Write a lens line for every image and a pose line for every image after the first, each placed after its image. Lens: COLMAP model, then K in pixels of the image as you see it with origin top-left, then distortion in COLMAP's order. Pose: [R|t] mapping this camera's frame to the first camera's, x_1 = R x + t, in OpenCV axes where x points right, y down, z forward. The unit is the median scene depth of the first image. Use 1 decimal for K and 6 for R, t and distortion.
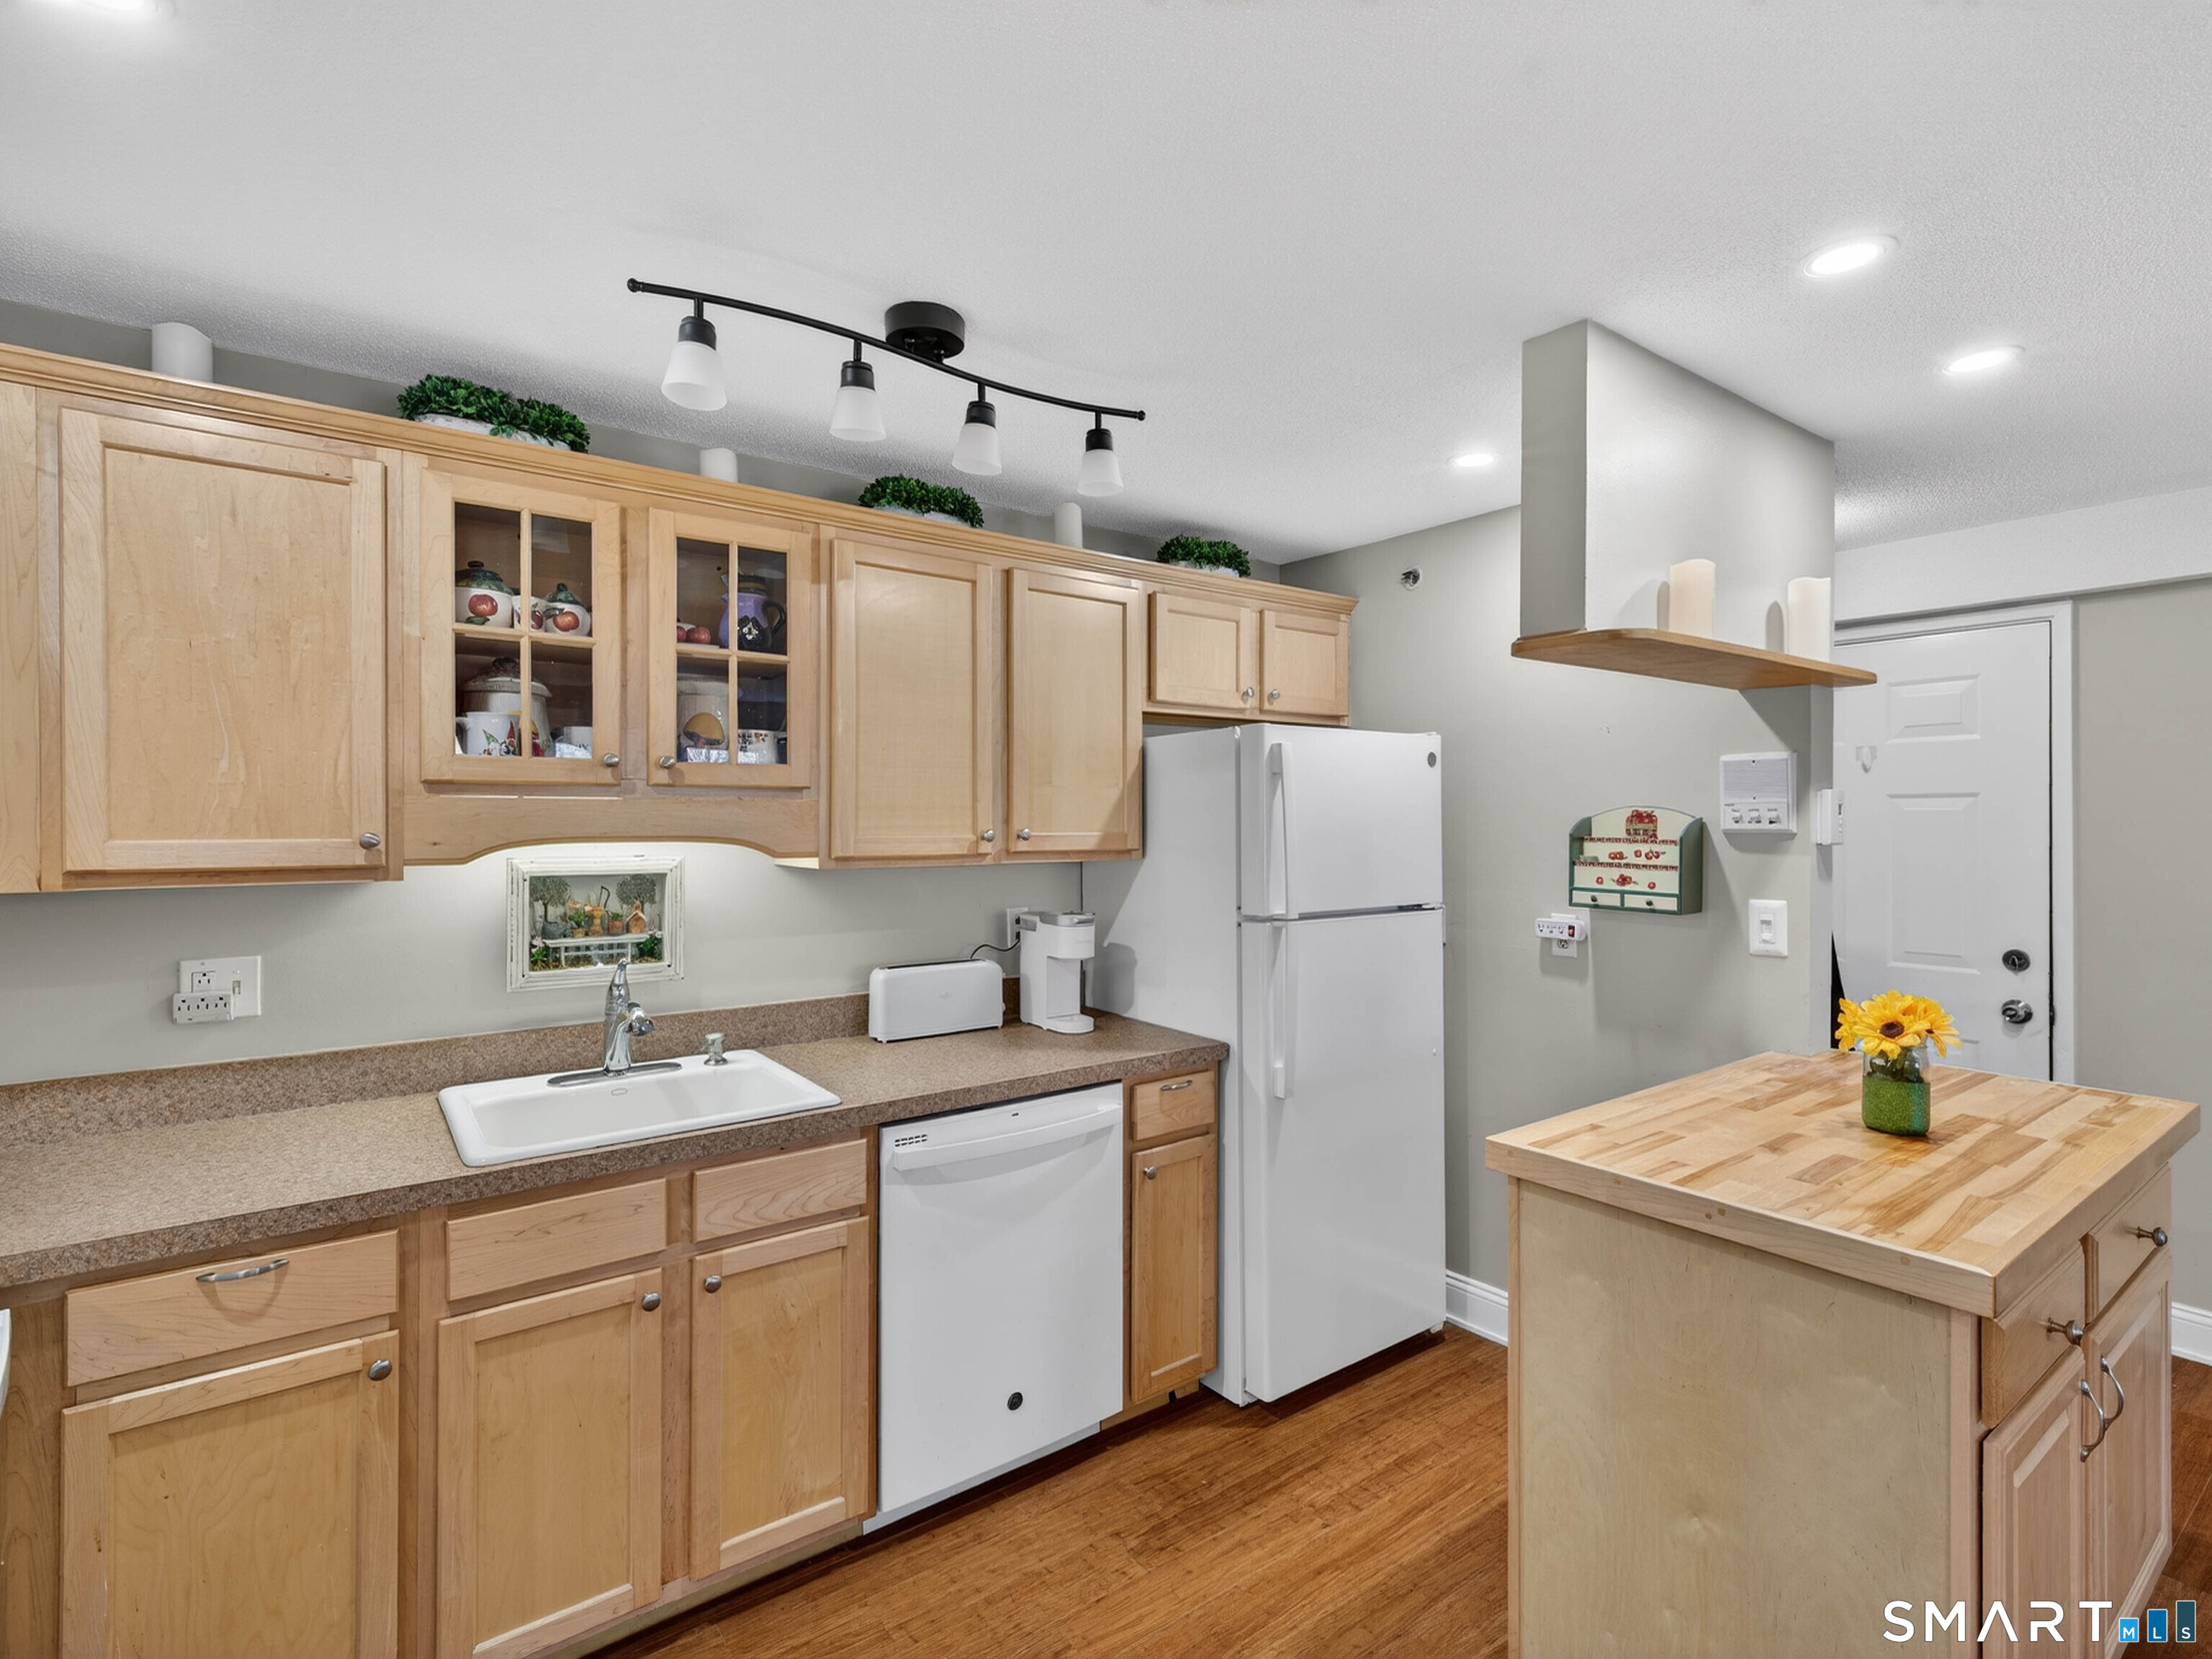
lens RADIAL K [[1060.5, 0, 1106.0], [0, 1060.5, 829.5], [0, 0, 1]] dist [0.012504, -0.001212]
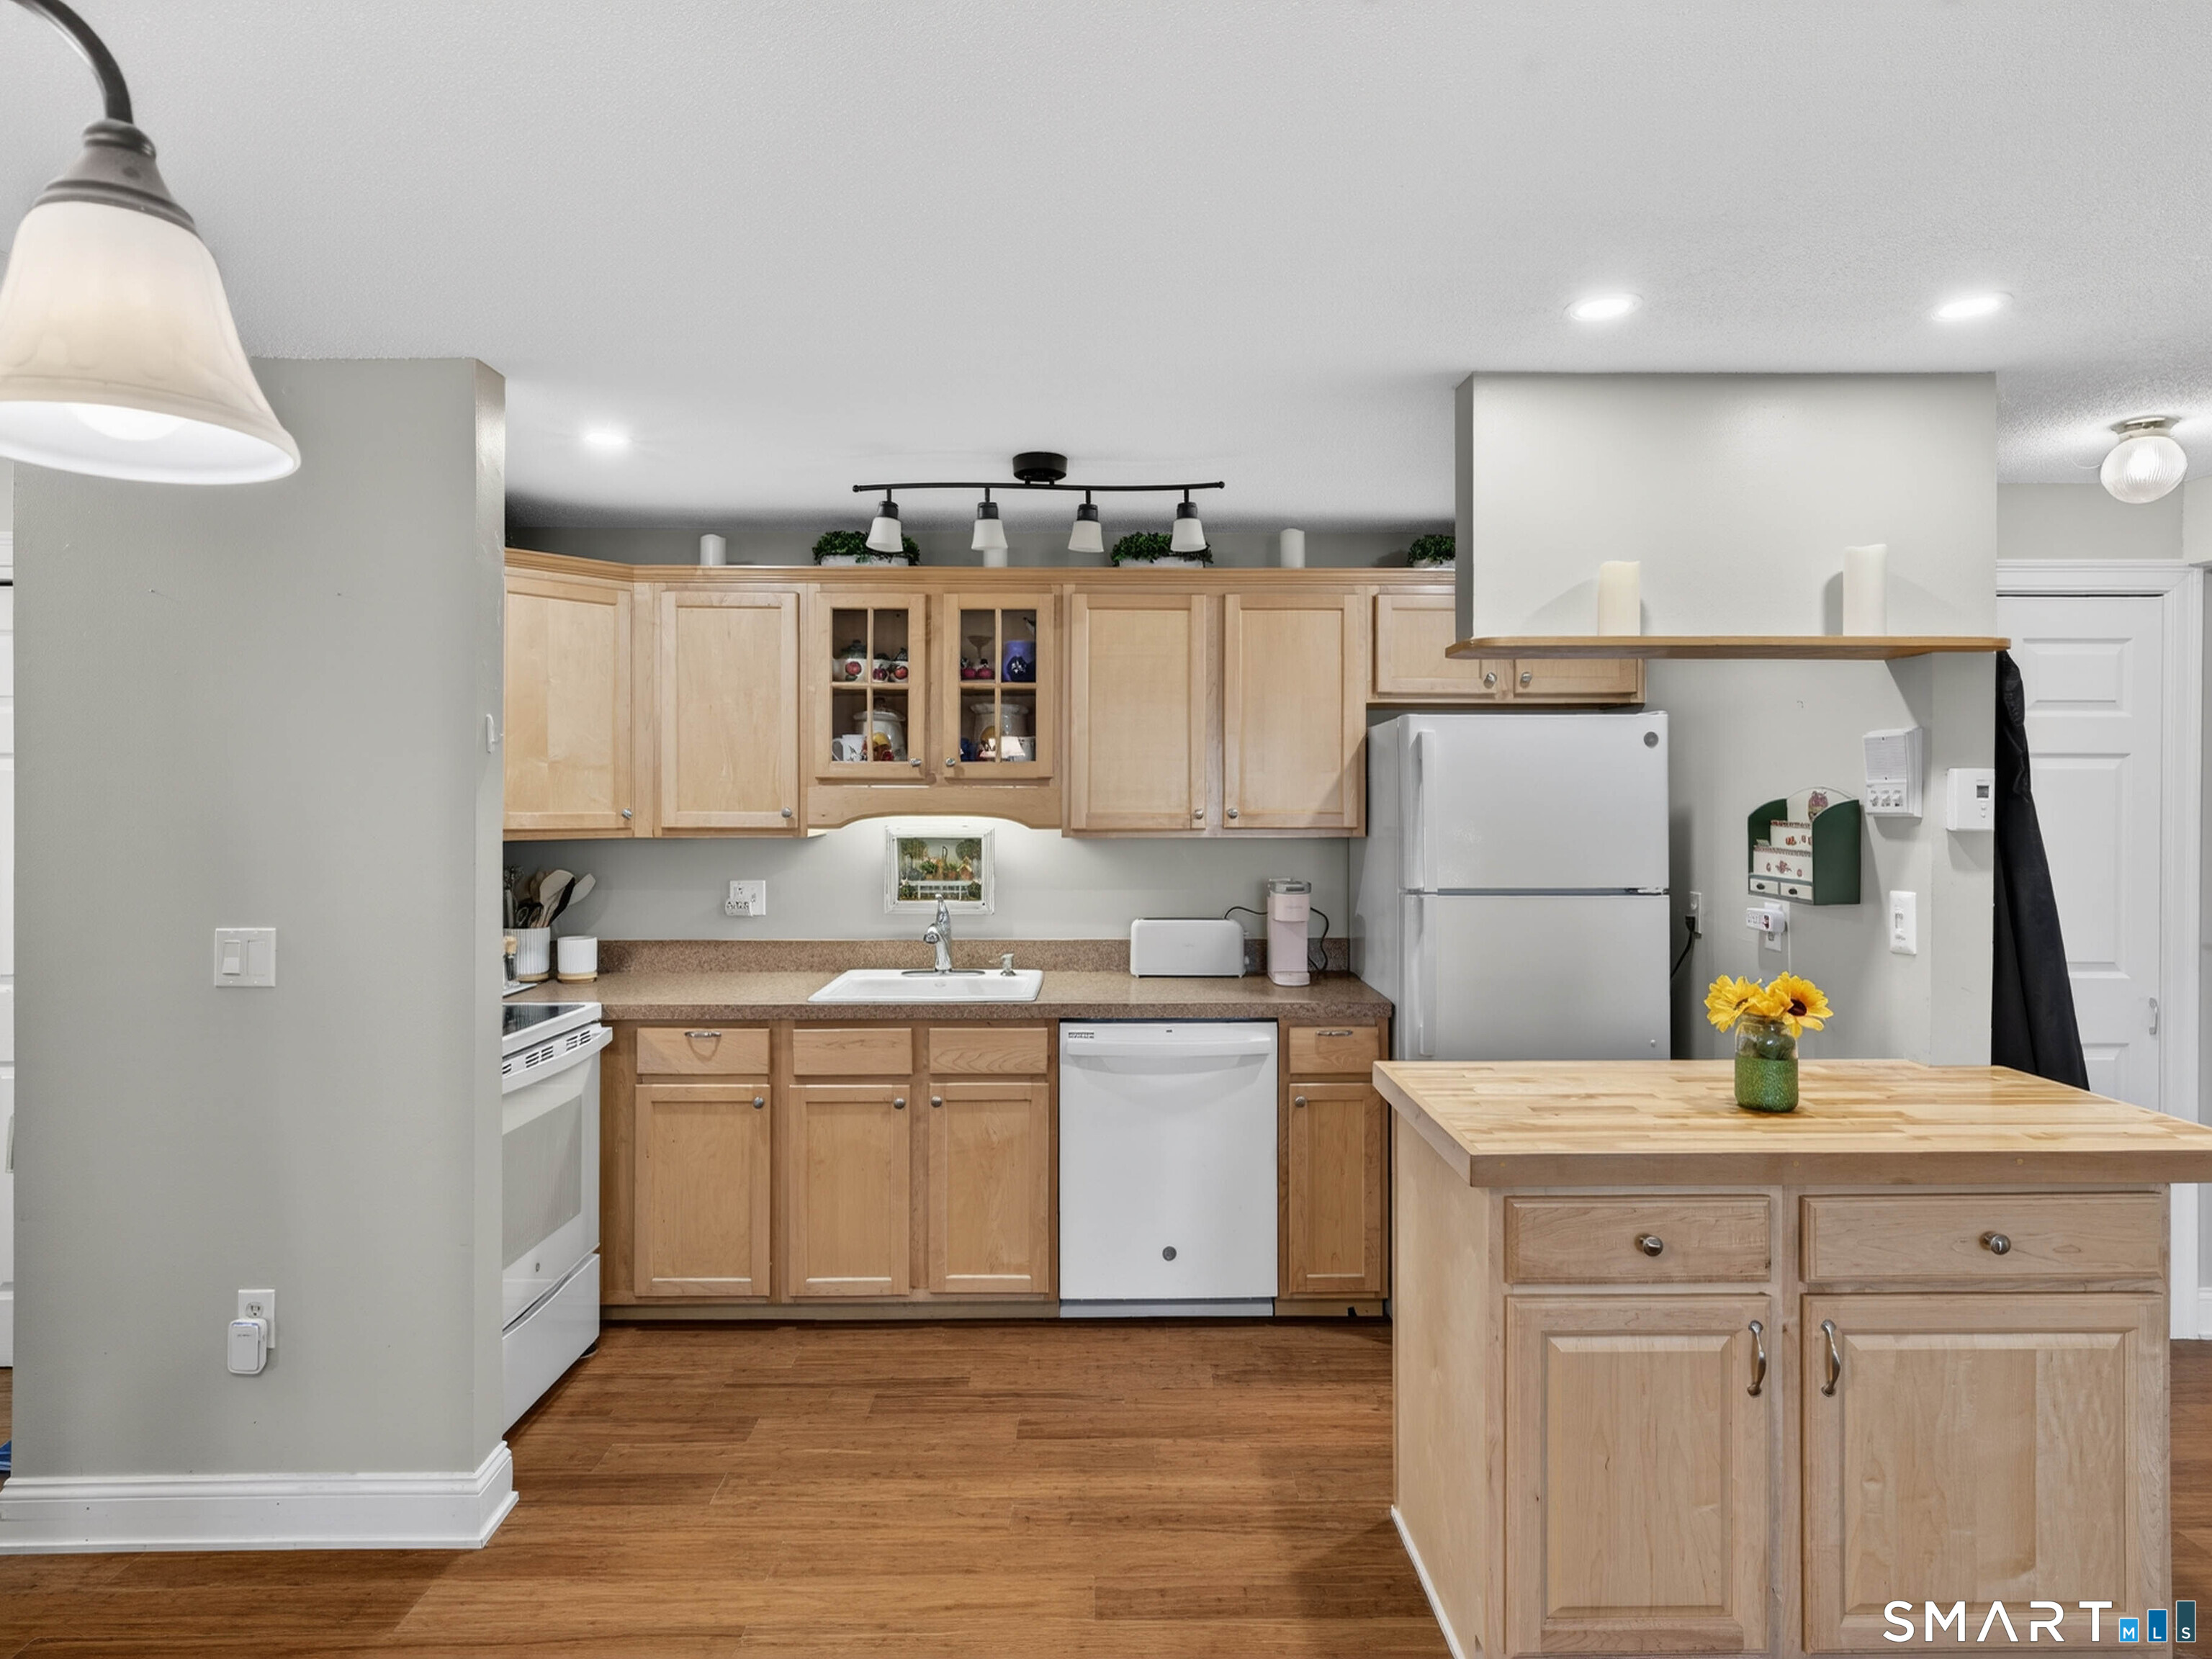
lens RADIAL K [[1254.5, 0, 1112.9], [0, 1254.5, 810.5], [0, 0, 1]] dist [0.016300, -0.001776]
pose [[0.811905, 0.005319, -0.583766, 0.792199], [-0.006224, 0.999981, 0.000455, 0.001632], [0.583757, 0.003264, 0.811922, -0.292102]]
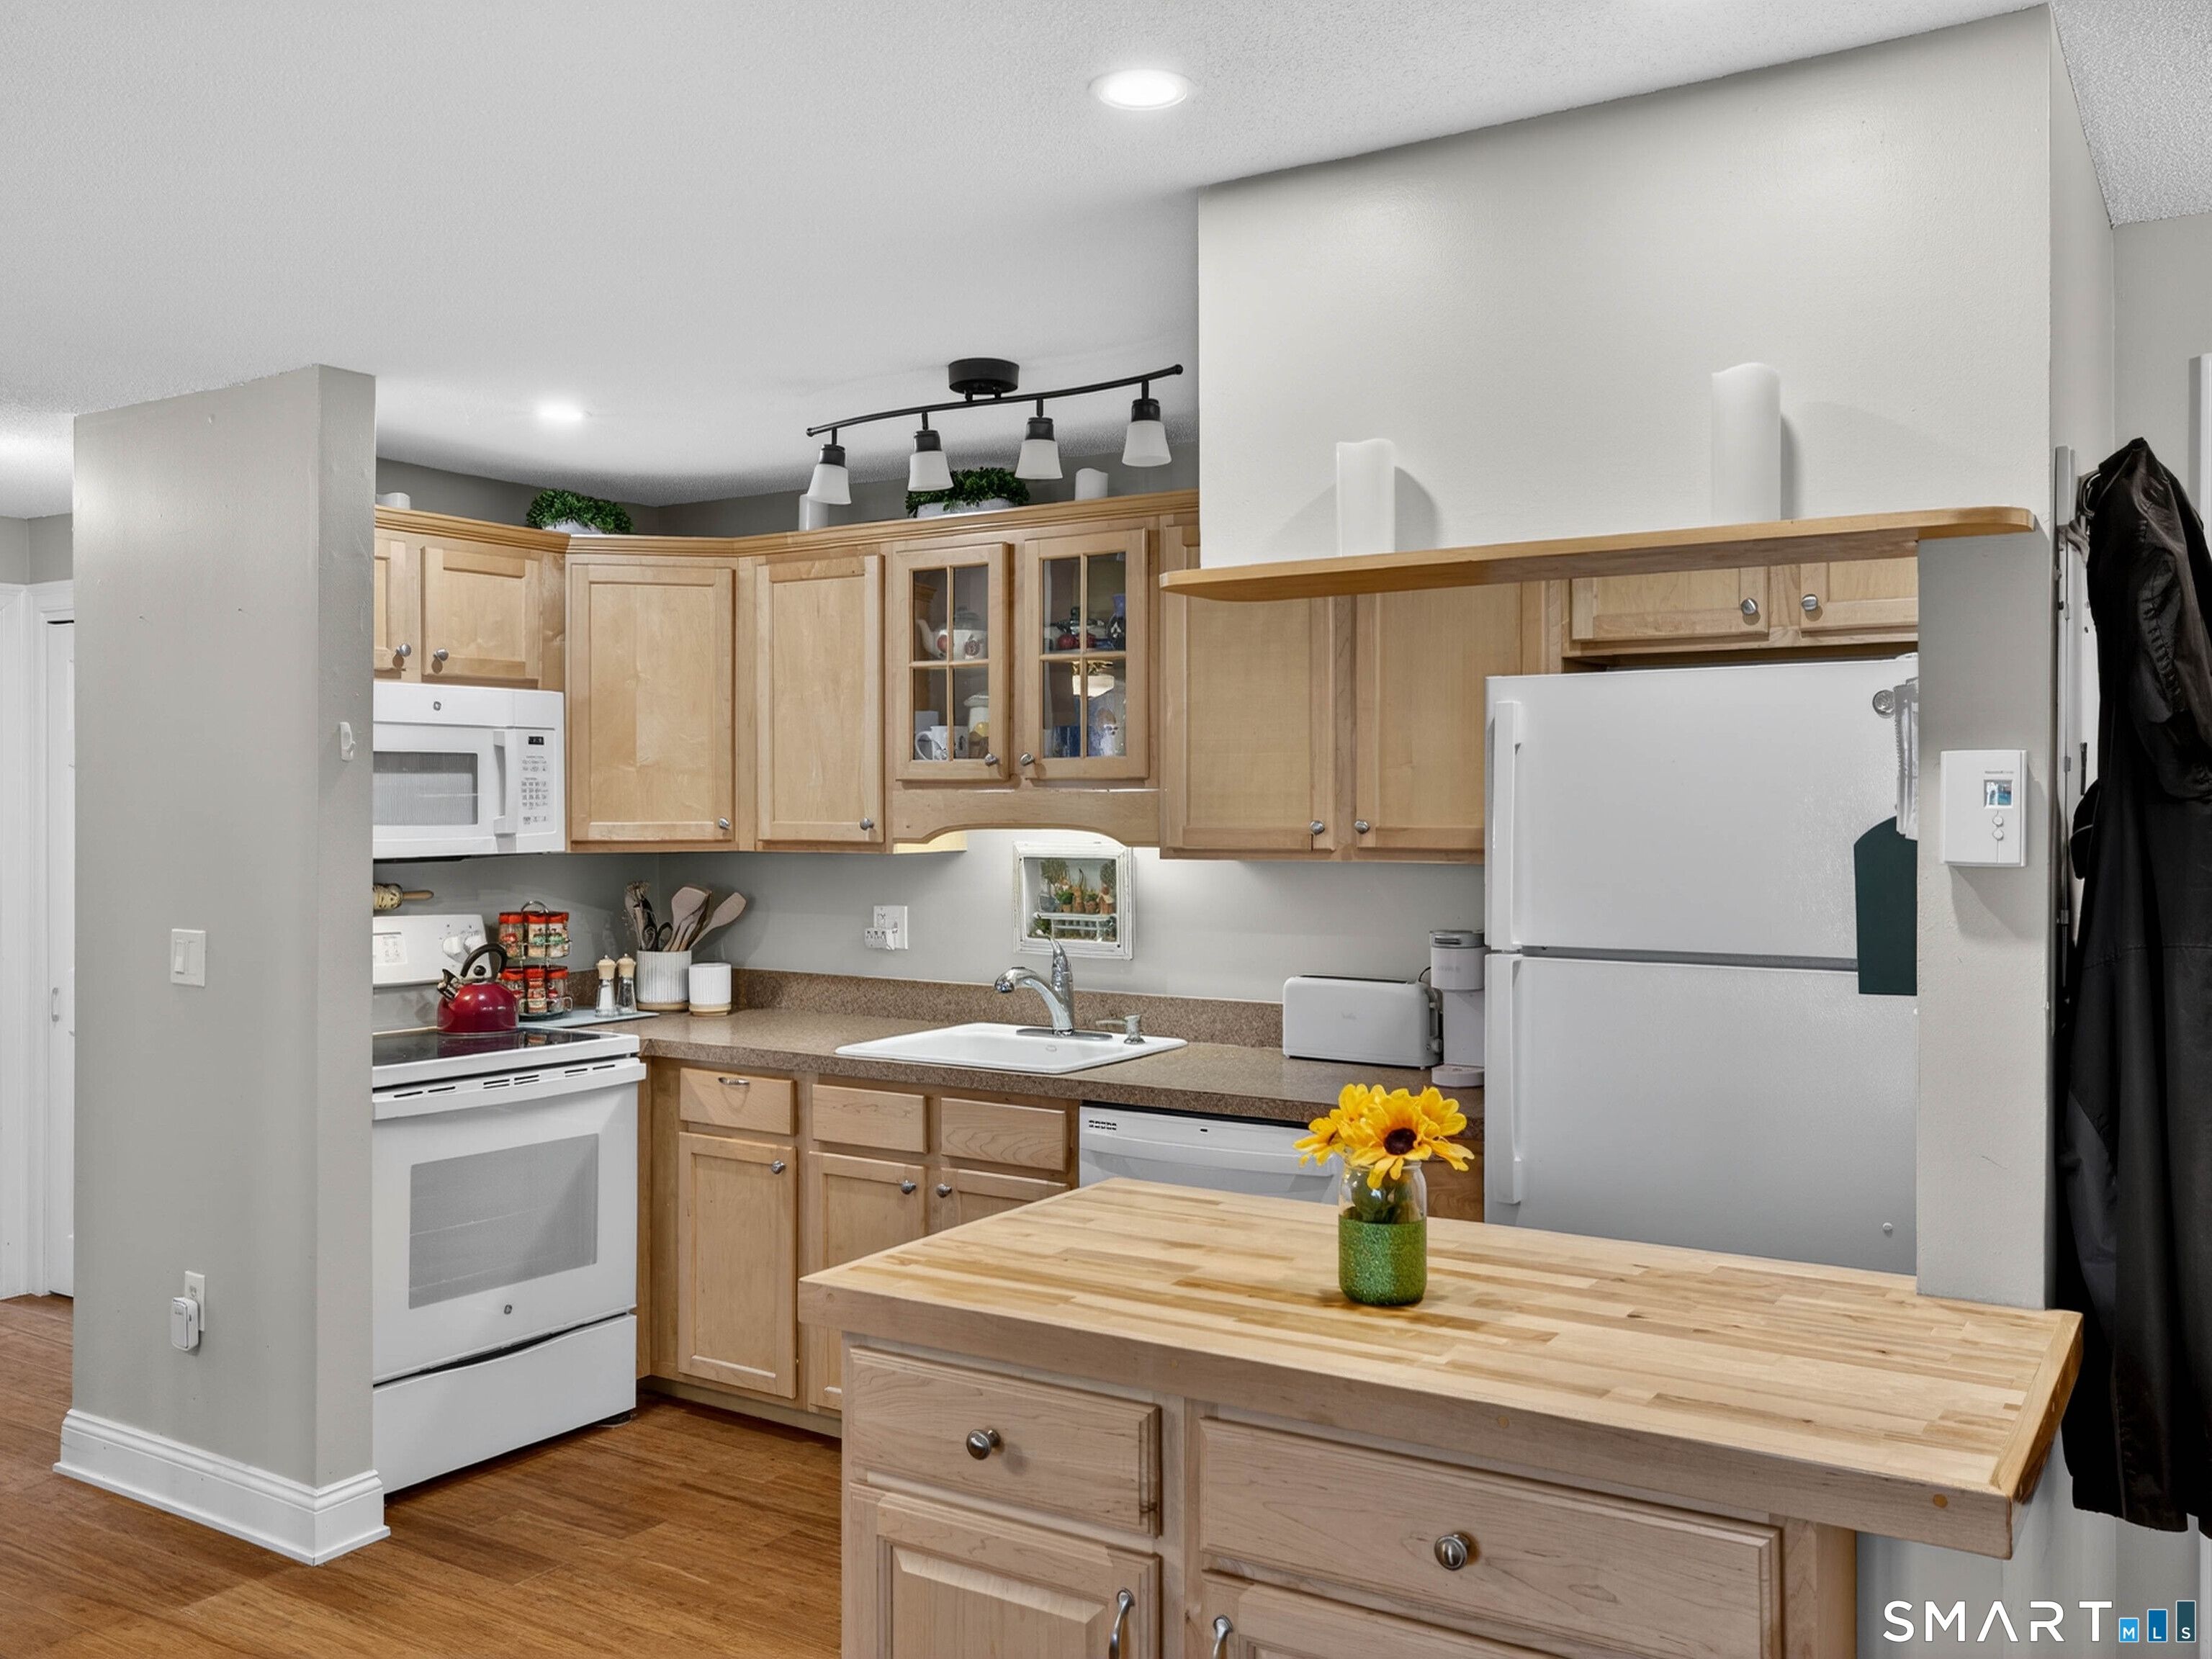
lens RADIAL K [[1810.8, 0, 1120.2], [0, 1810.8, 812.9], [0, 0, 1]] dist [0.010895, 0.006696]
pose [[0.362661, 0.004052, -0.931912, 1.439017], [-0.007647, 0.999970, 0.001372, -0.008932], [0.931890, 0.006629, 0.362681, 0.381163]]
